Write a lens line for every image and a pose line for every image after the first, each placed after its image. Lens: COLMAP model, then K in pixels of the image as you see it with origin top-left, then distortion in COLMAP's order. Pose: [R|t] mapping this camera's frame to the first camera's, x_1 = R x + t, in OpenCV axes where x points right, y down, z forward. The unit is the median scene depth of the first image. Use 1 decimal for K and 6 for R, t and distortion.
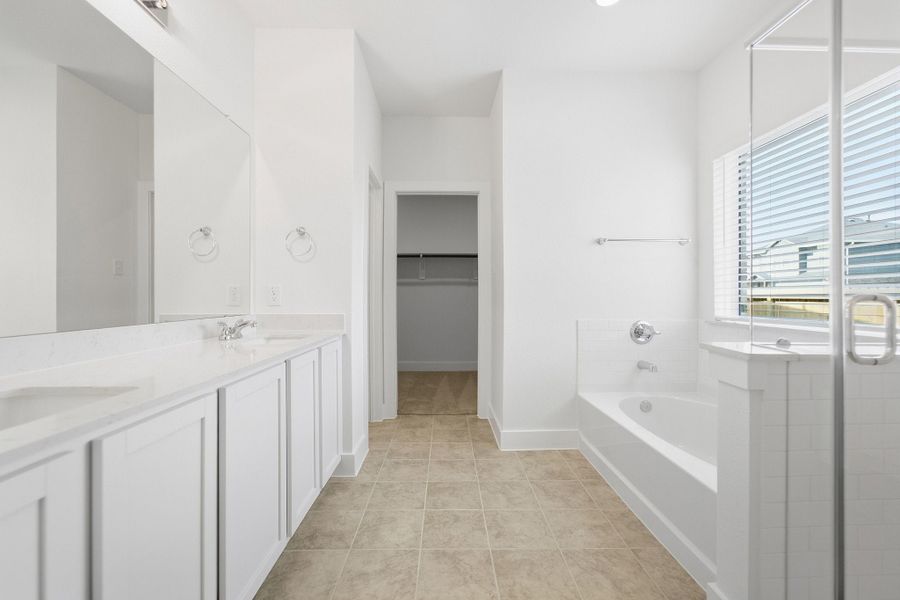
lens RADIAL K [[382.6, 0, 449.3], [0, 382.6, 294.6], [0, 0, 1]] dist [-0.011276, 0.000326]
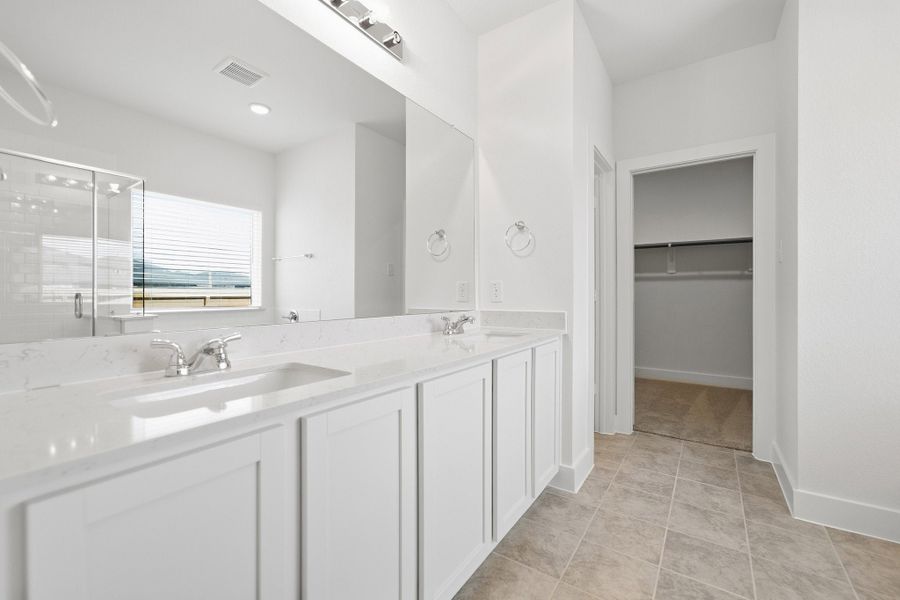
lens RADIAL K [[368.3, 0, 448.7], [0, 368.3, 293.9], [0, 0, 1]] dist [-0.010518, 0.002288]
pose [[0.807347, 0.006698, -0.590039, 0.020121], [-0.000746, 0.999946, 0.010331, -0.003698], [0.590077, -0.007900, 0.807309, 0.116524]]
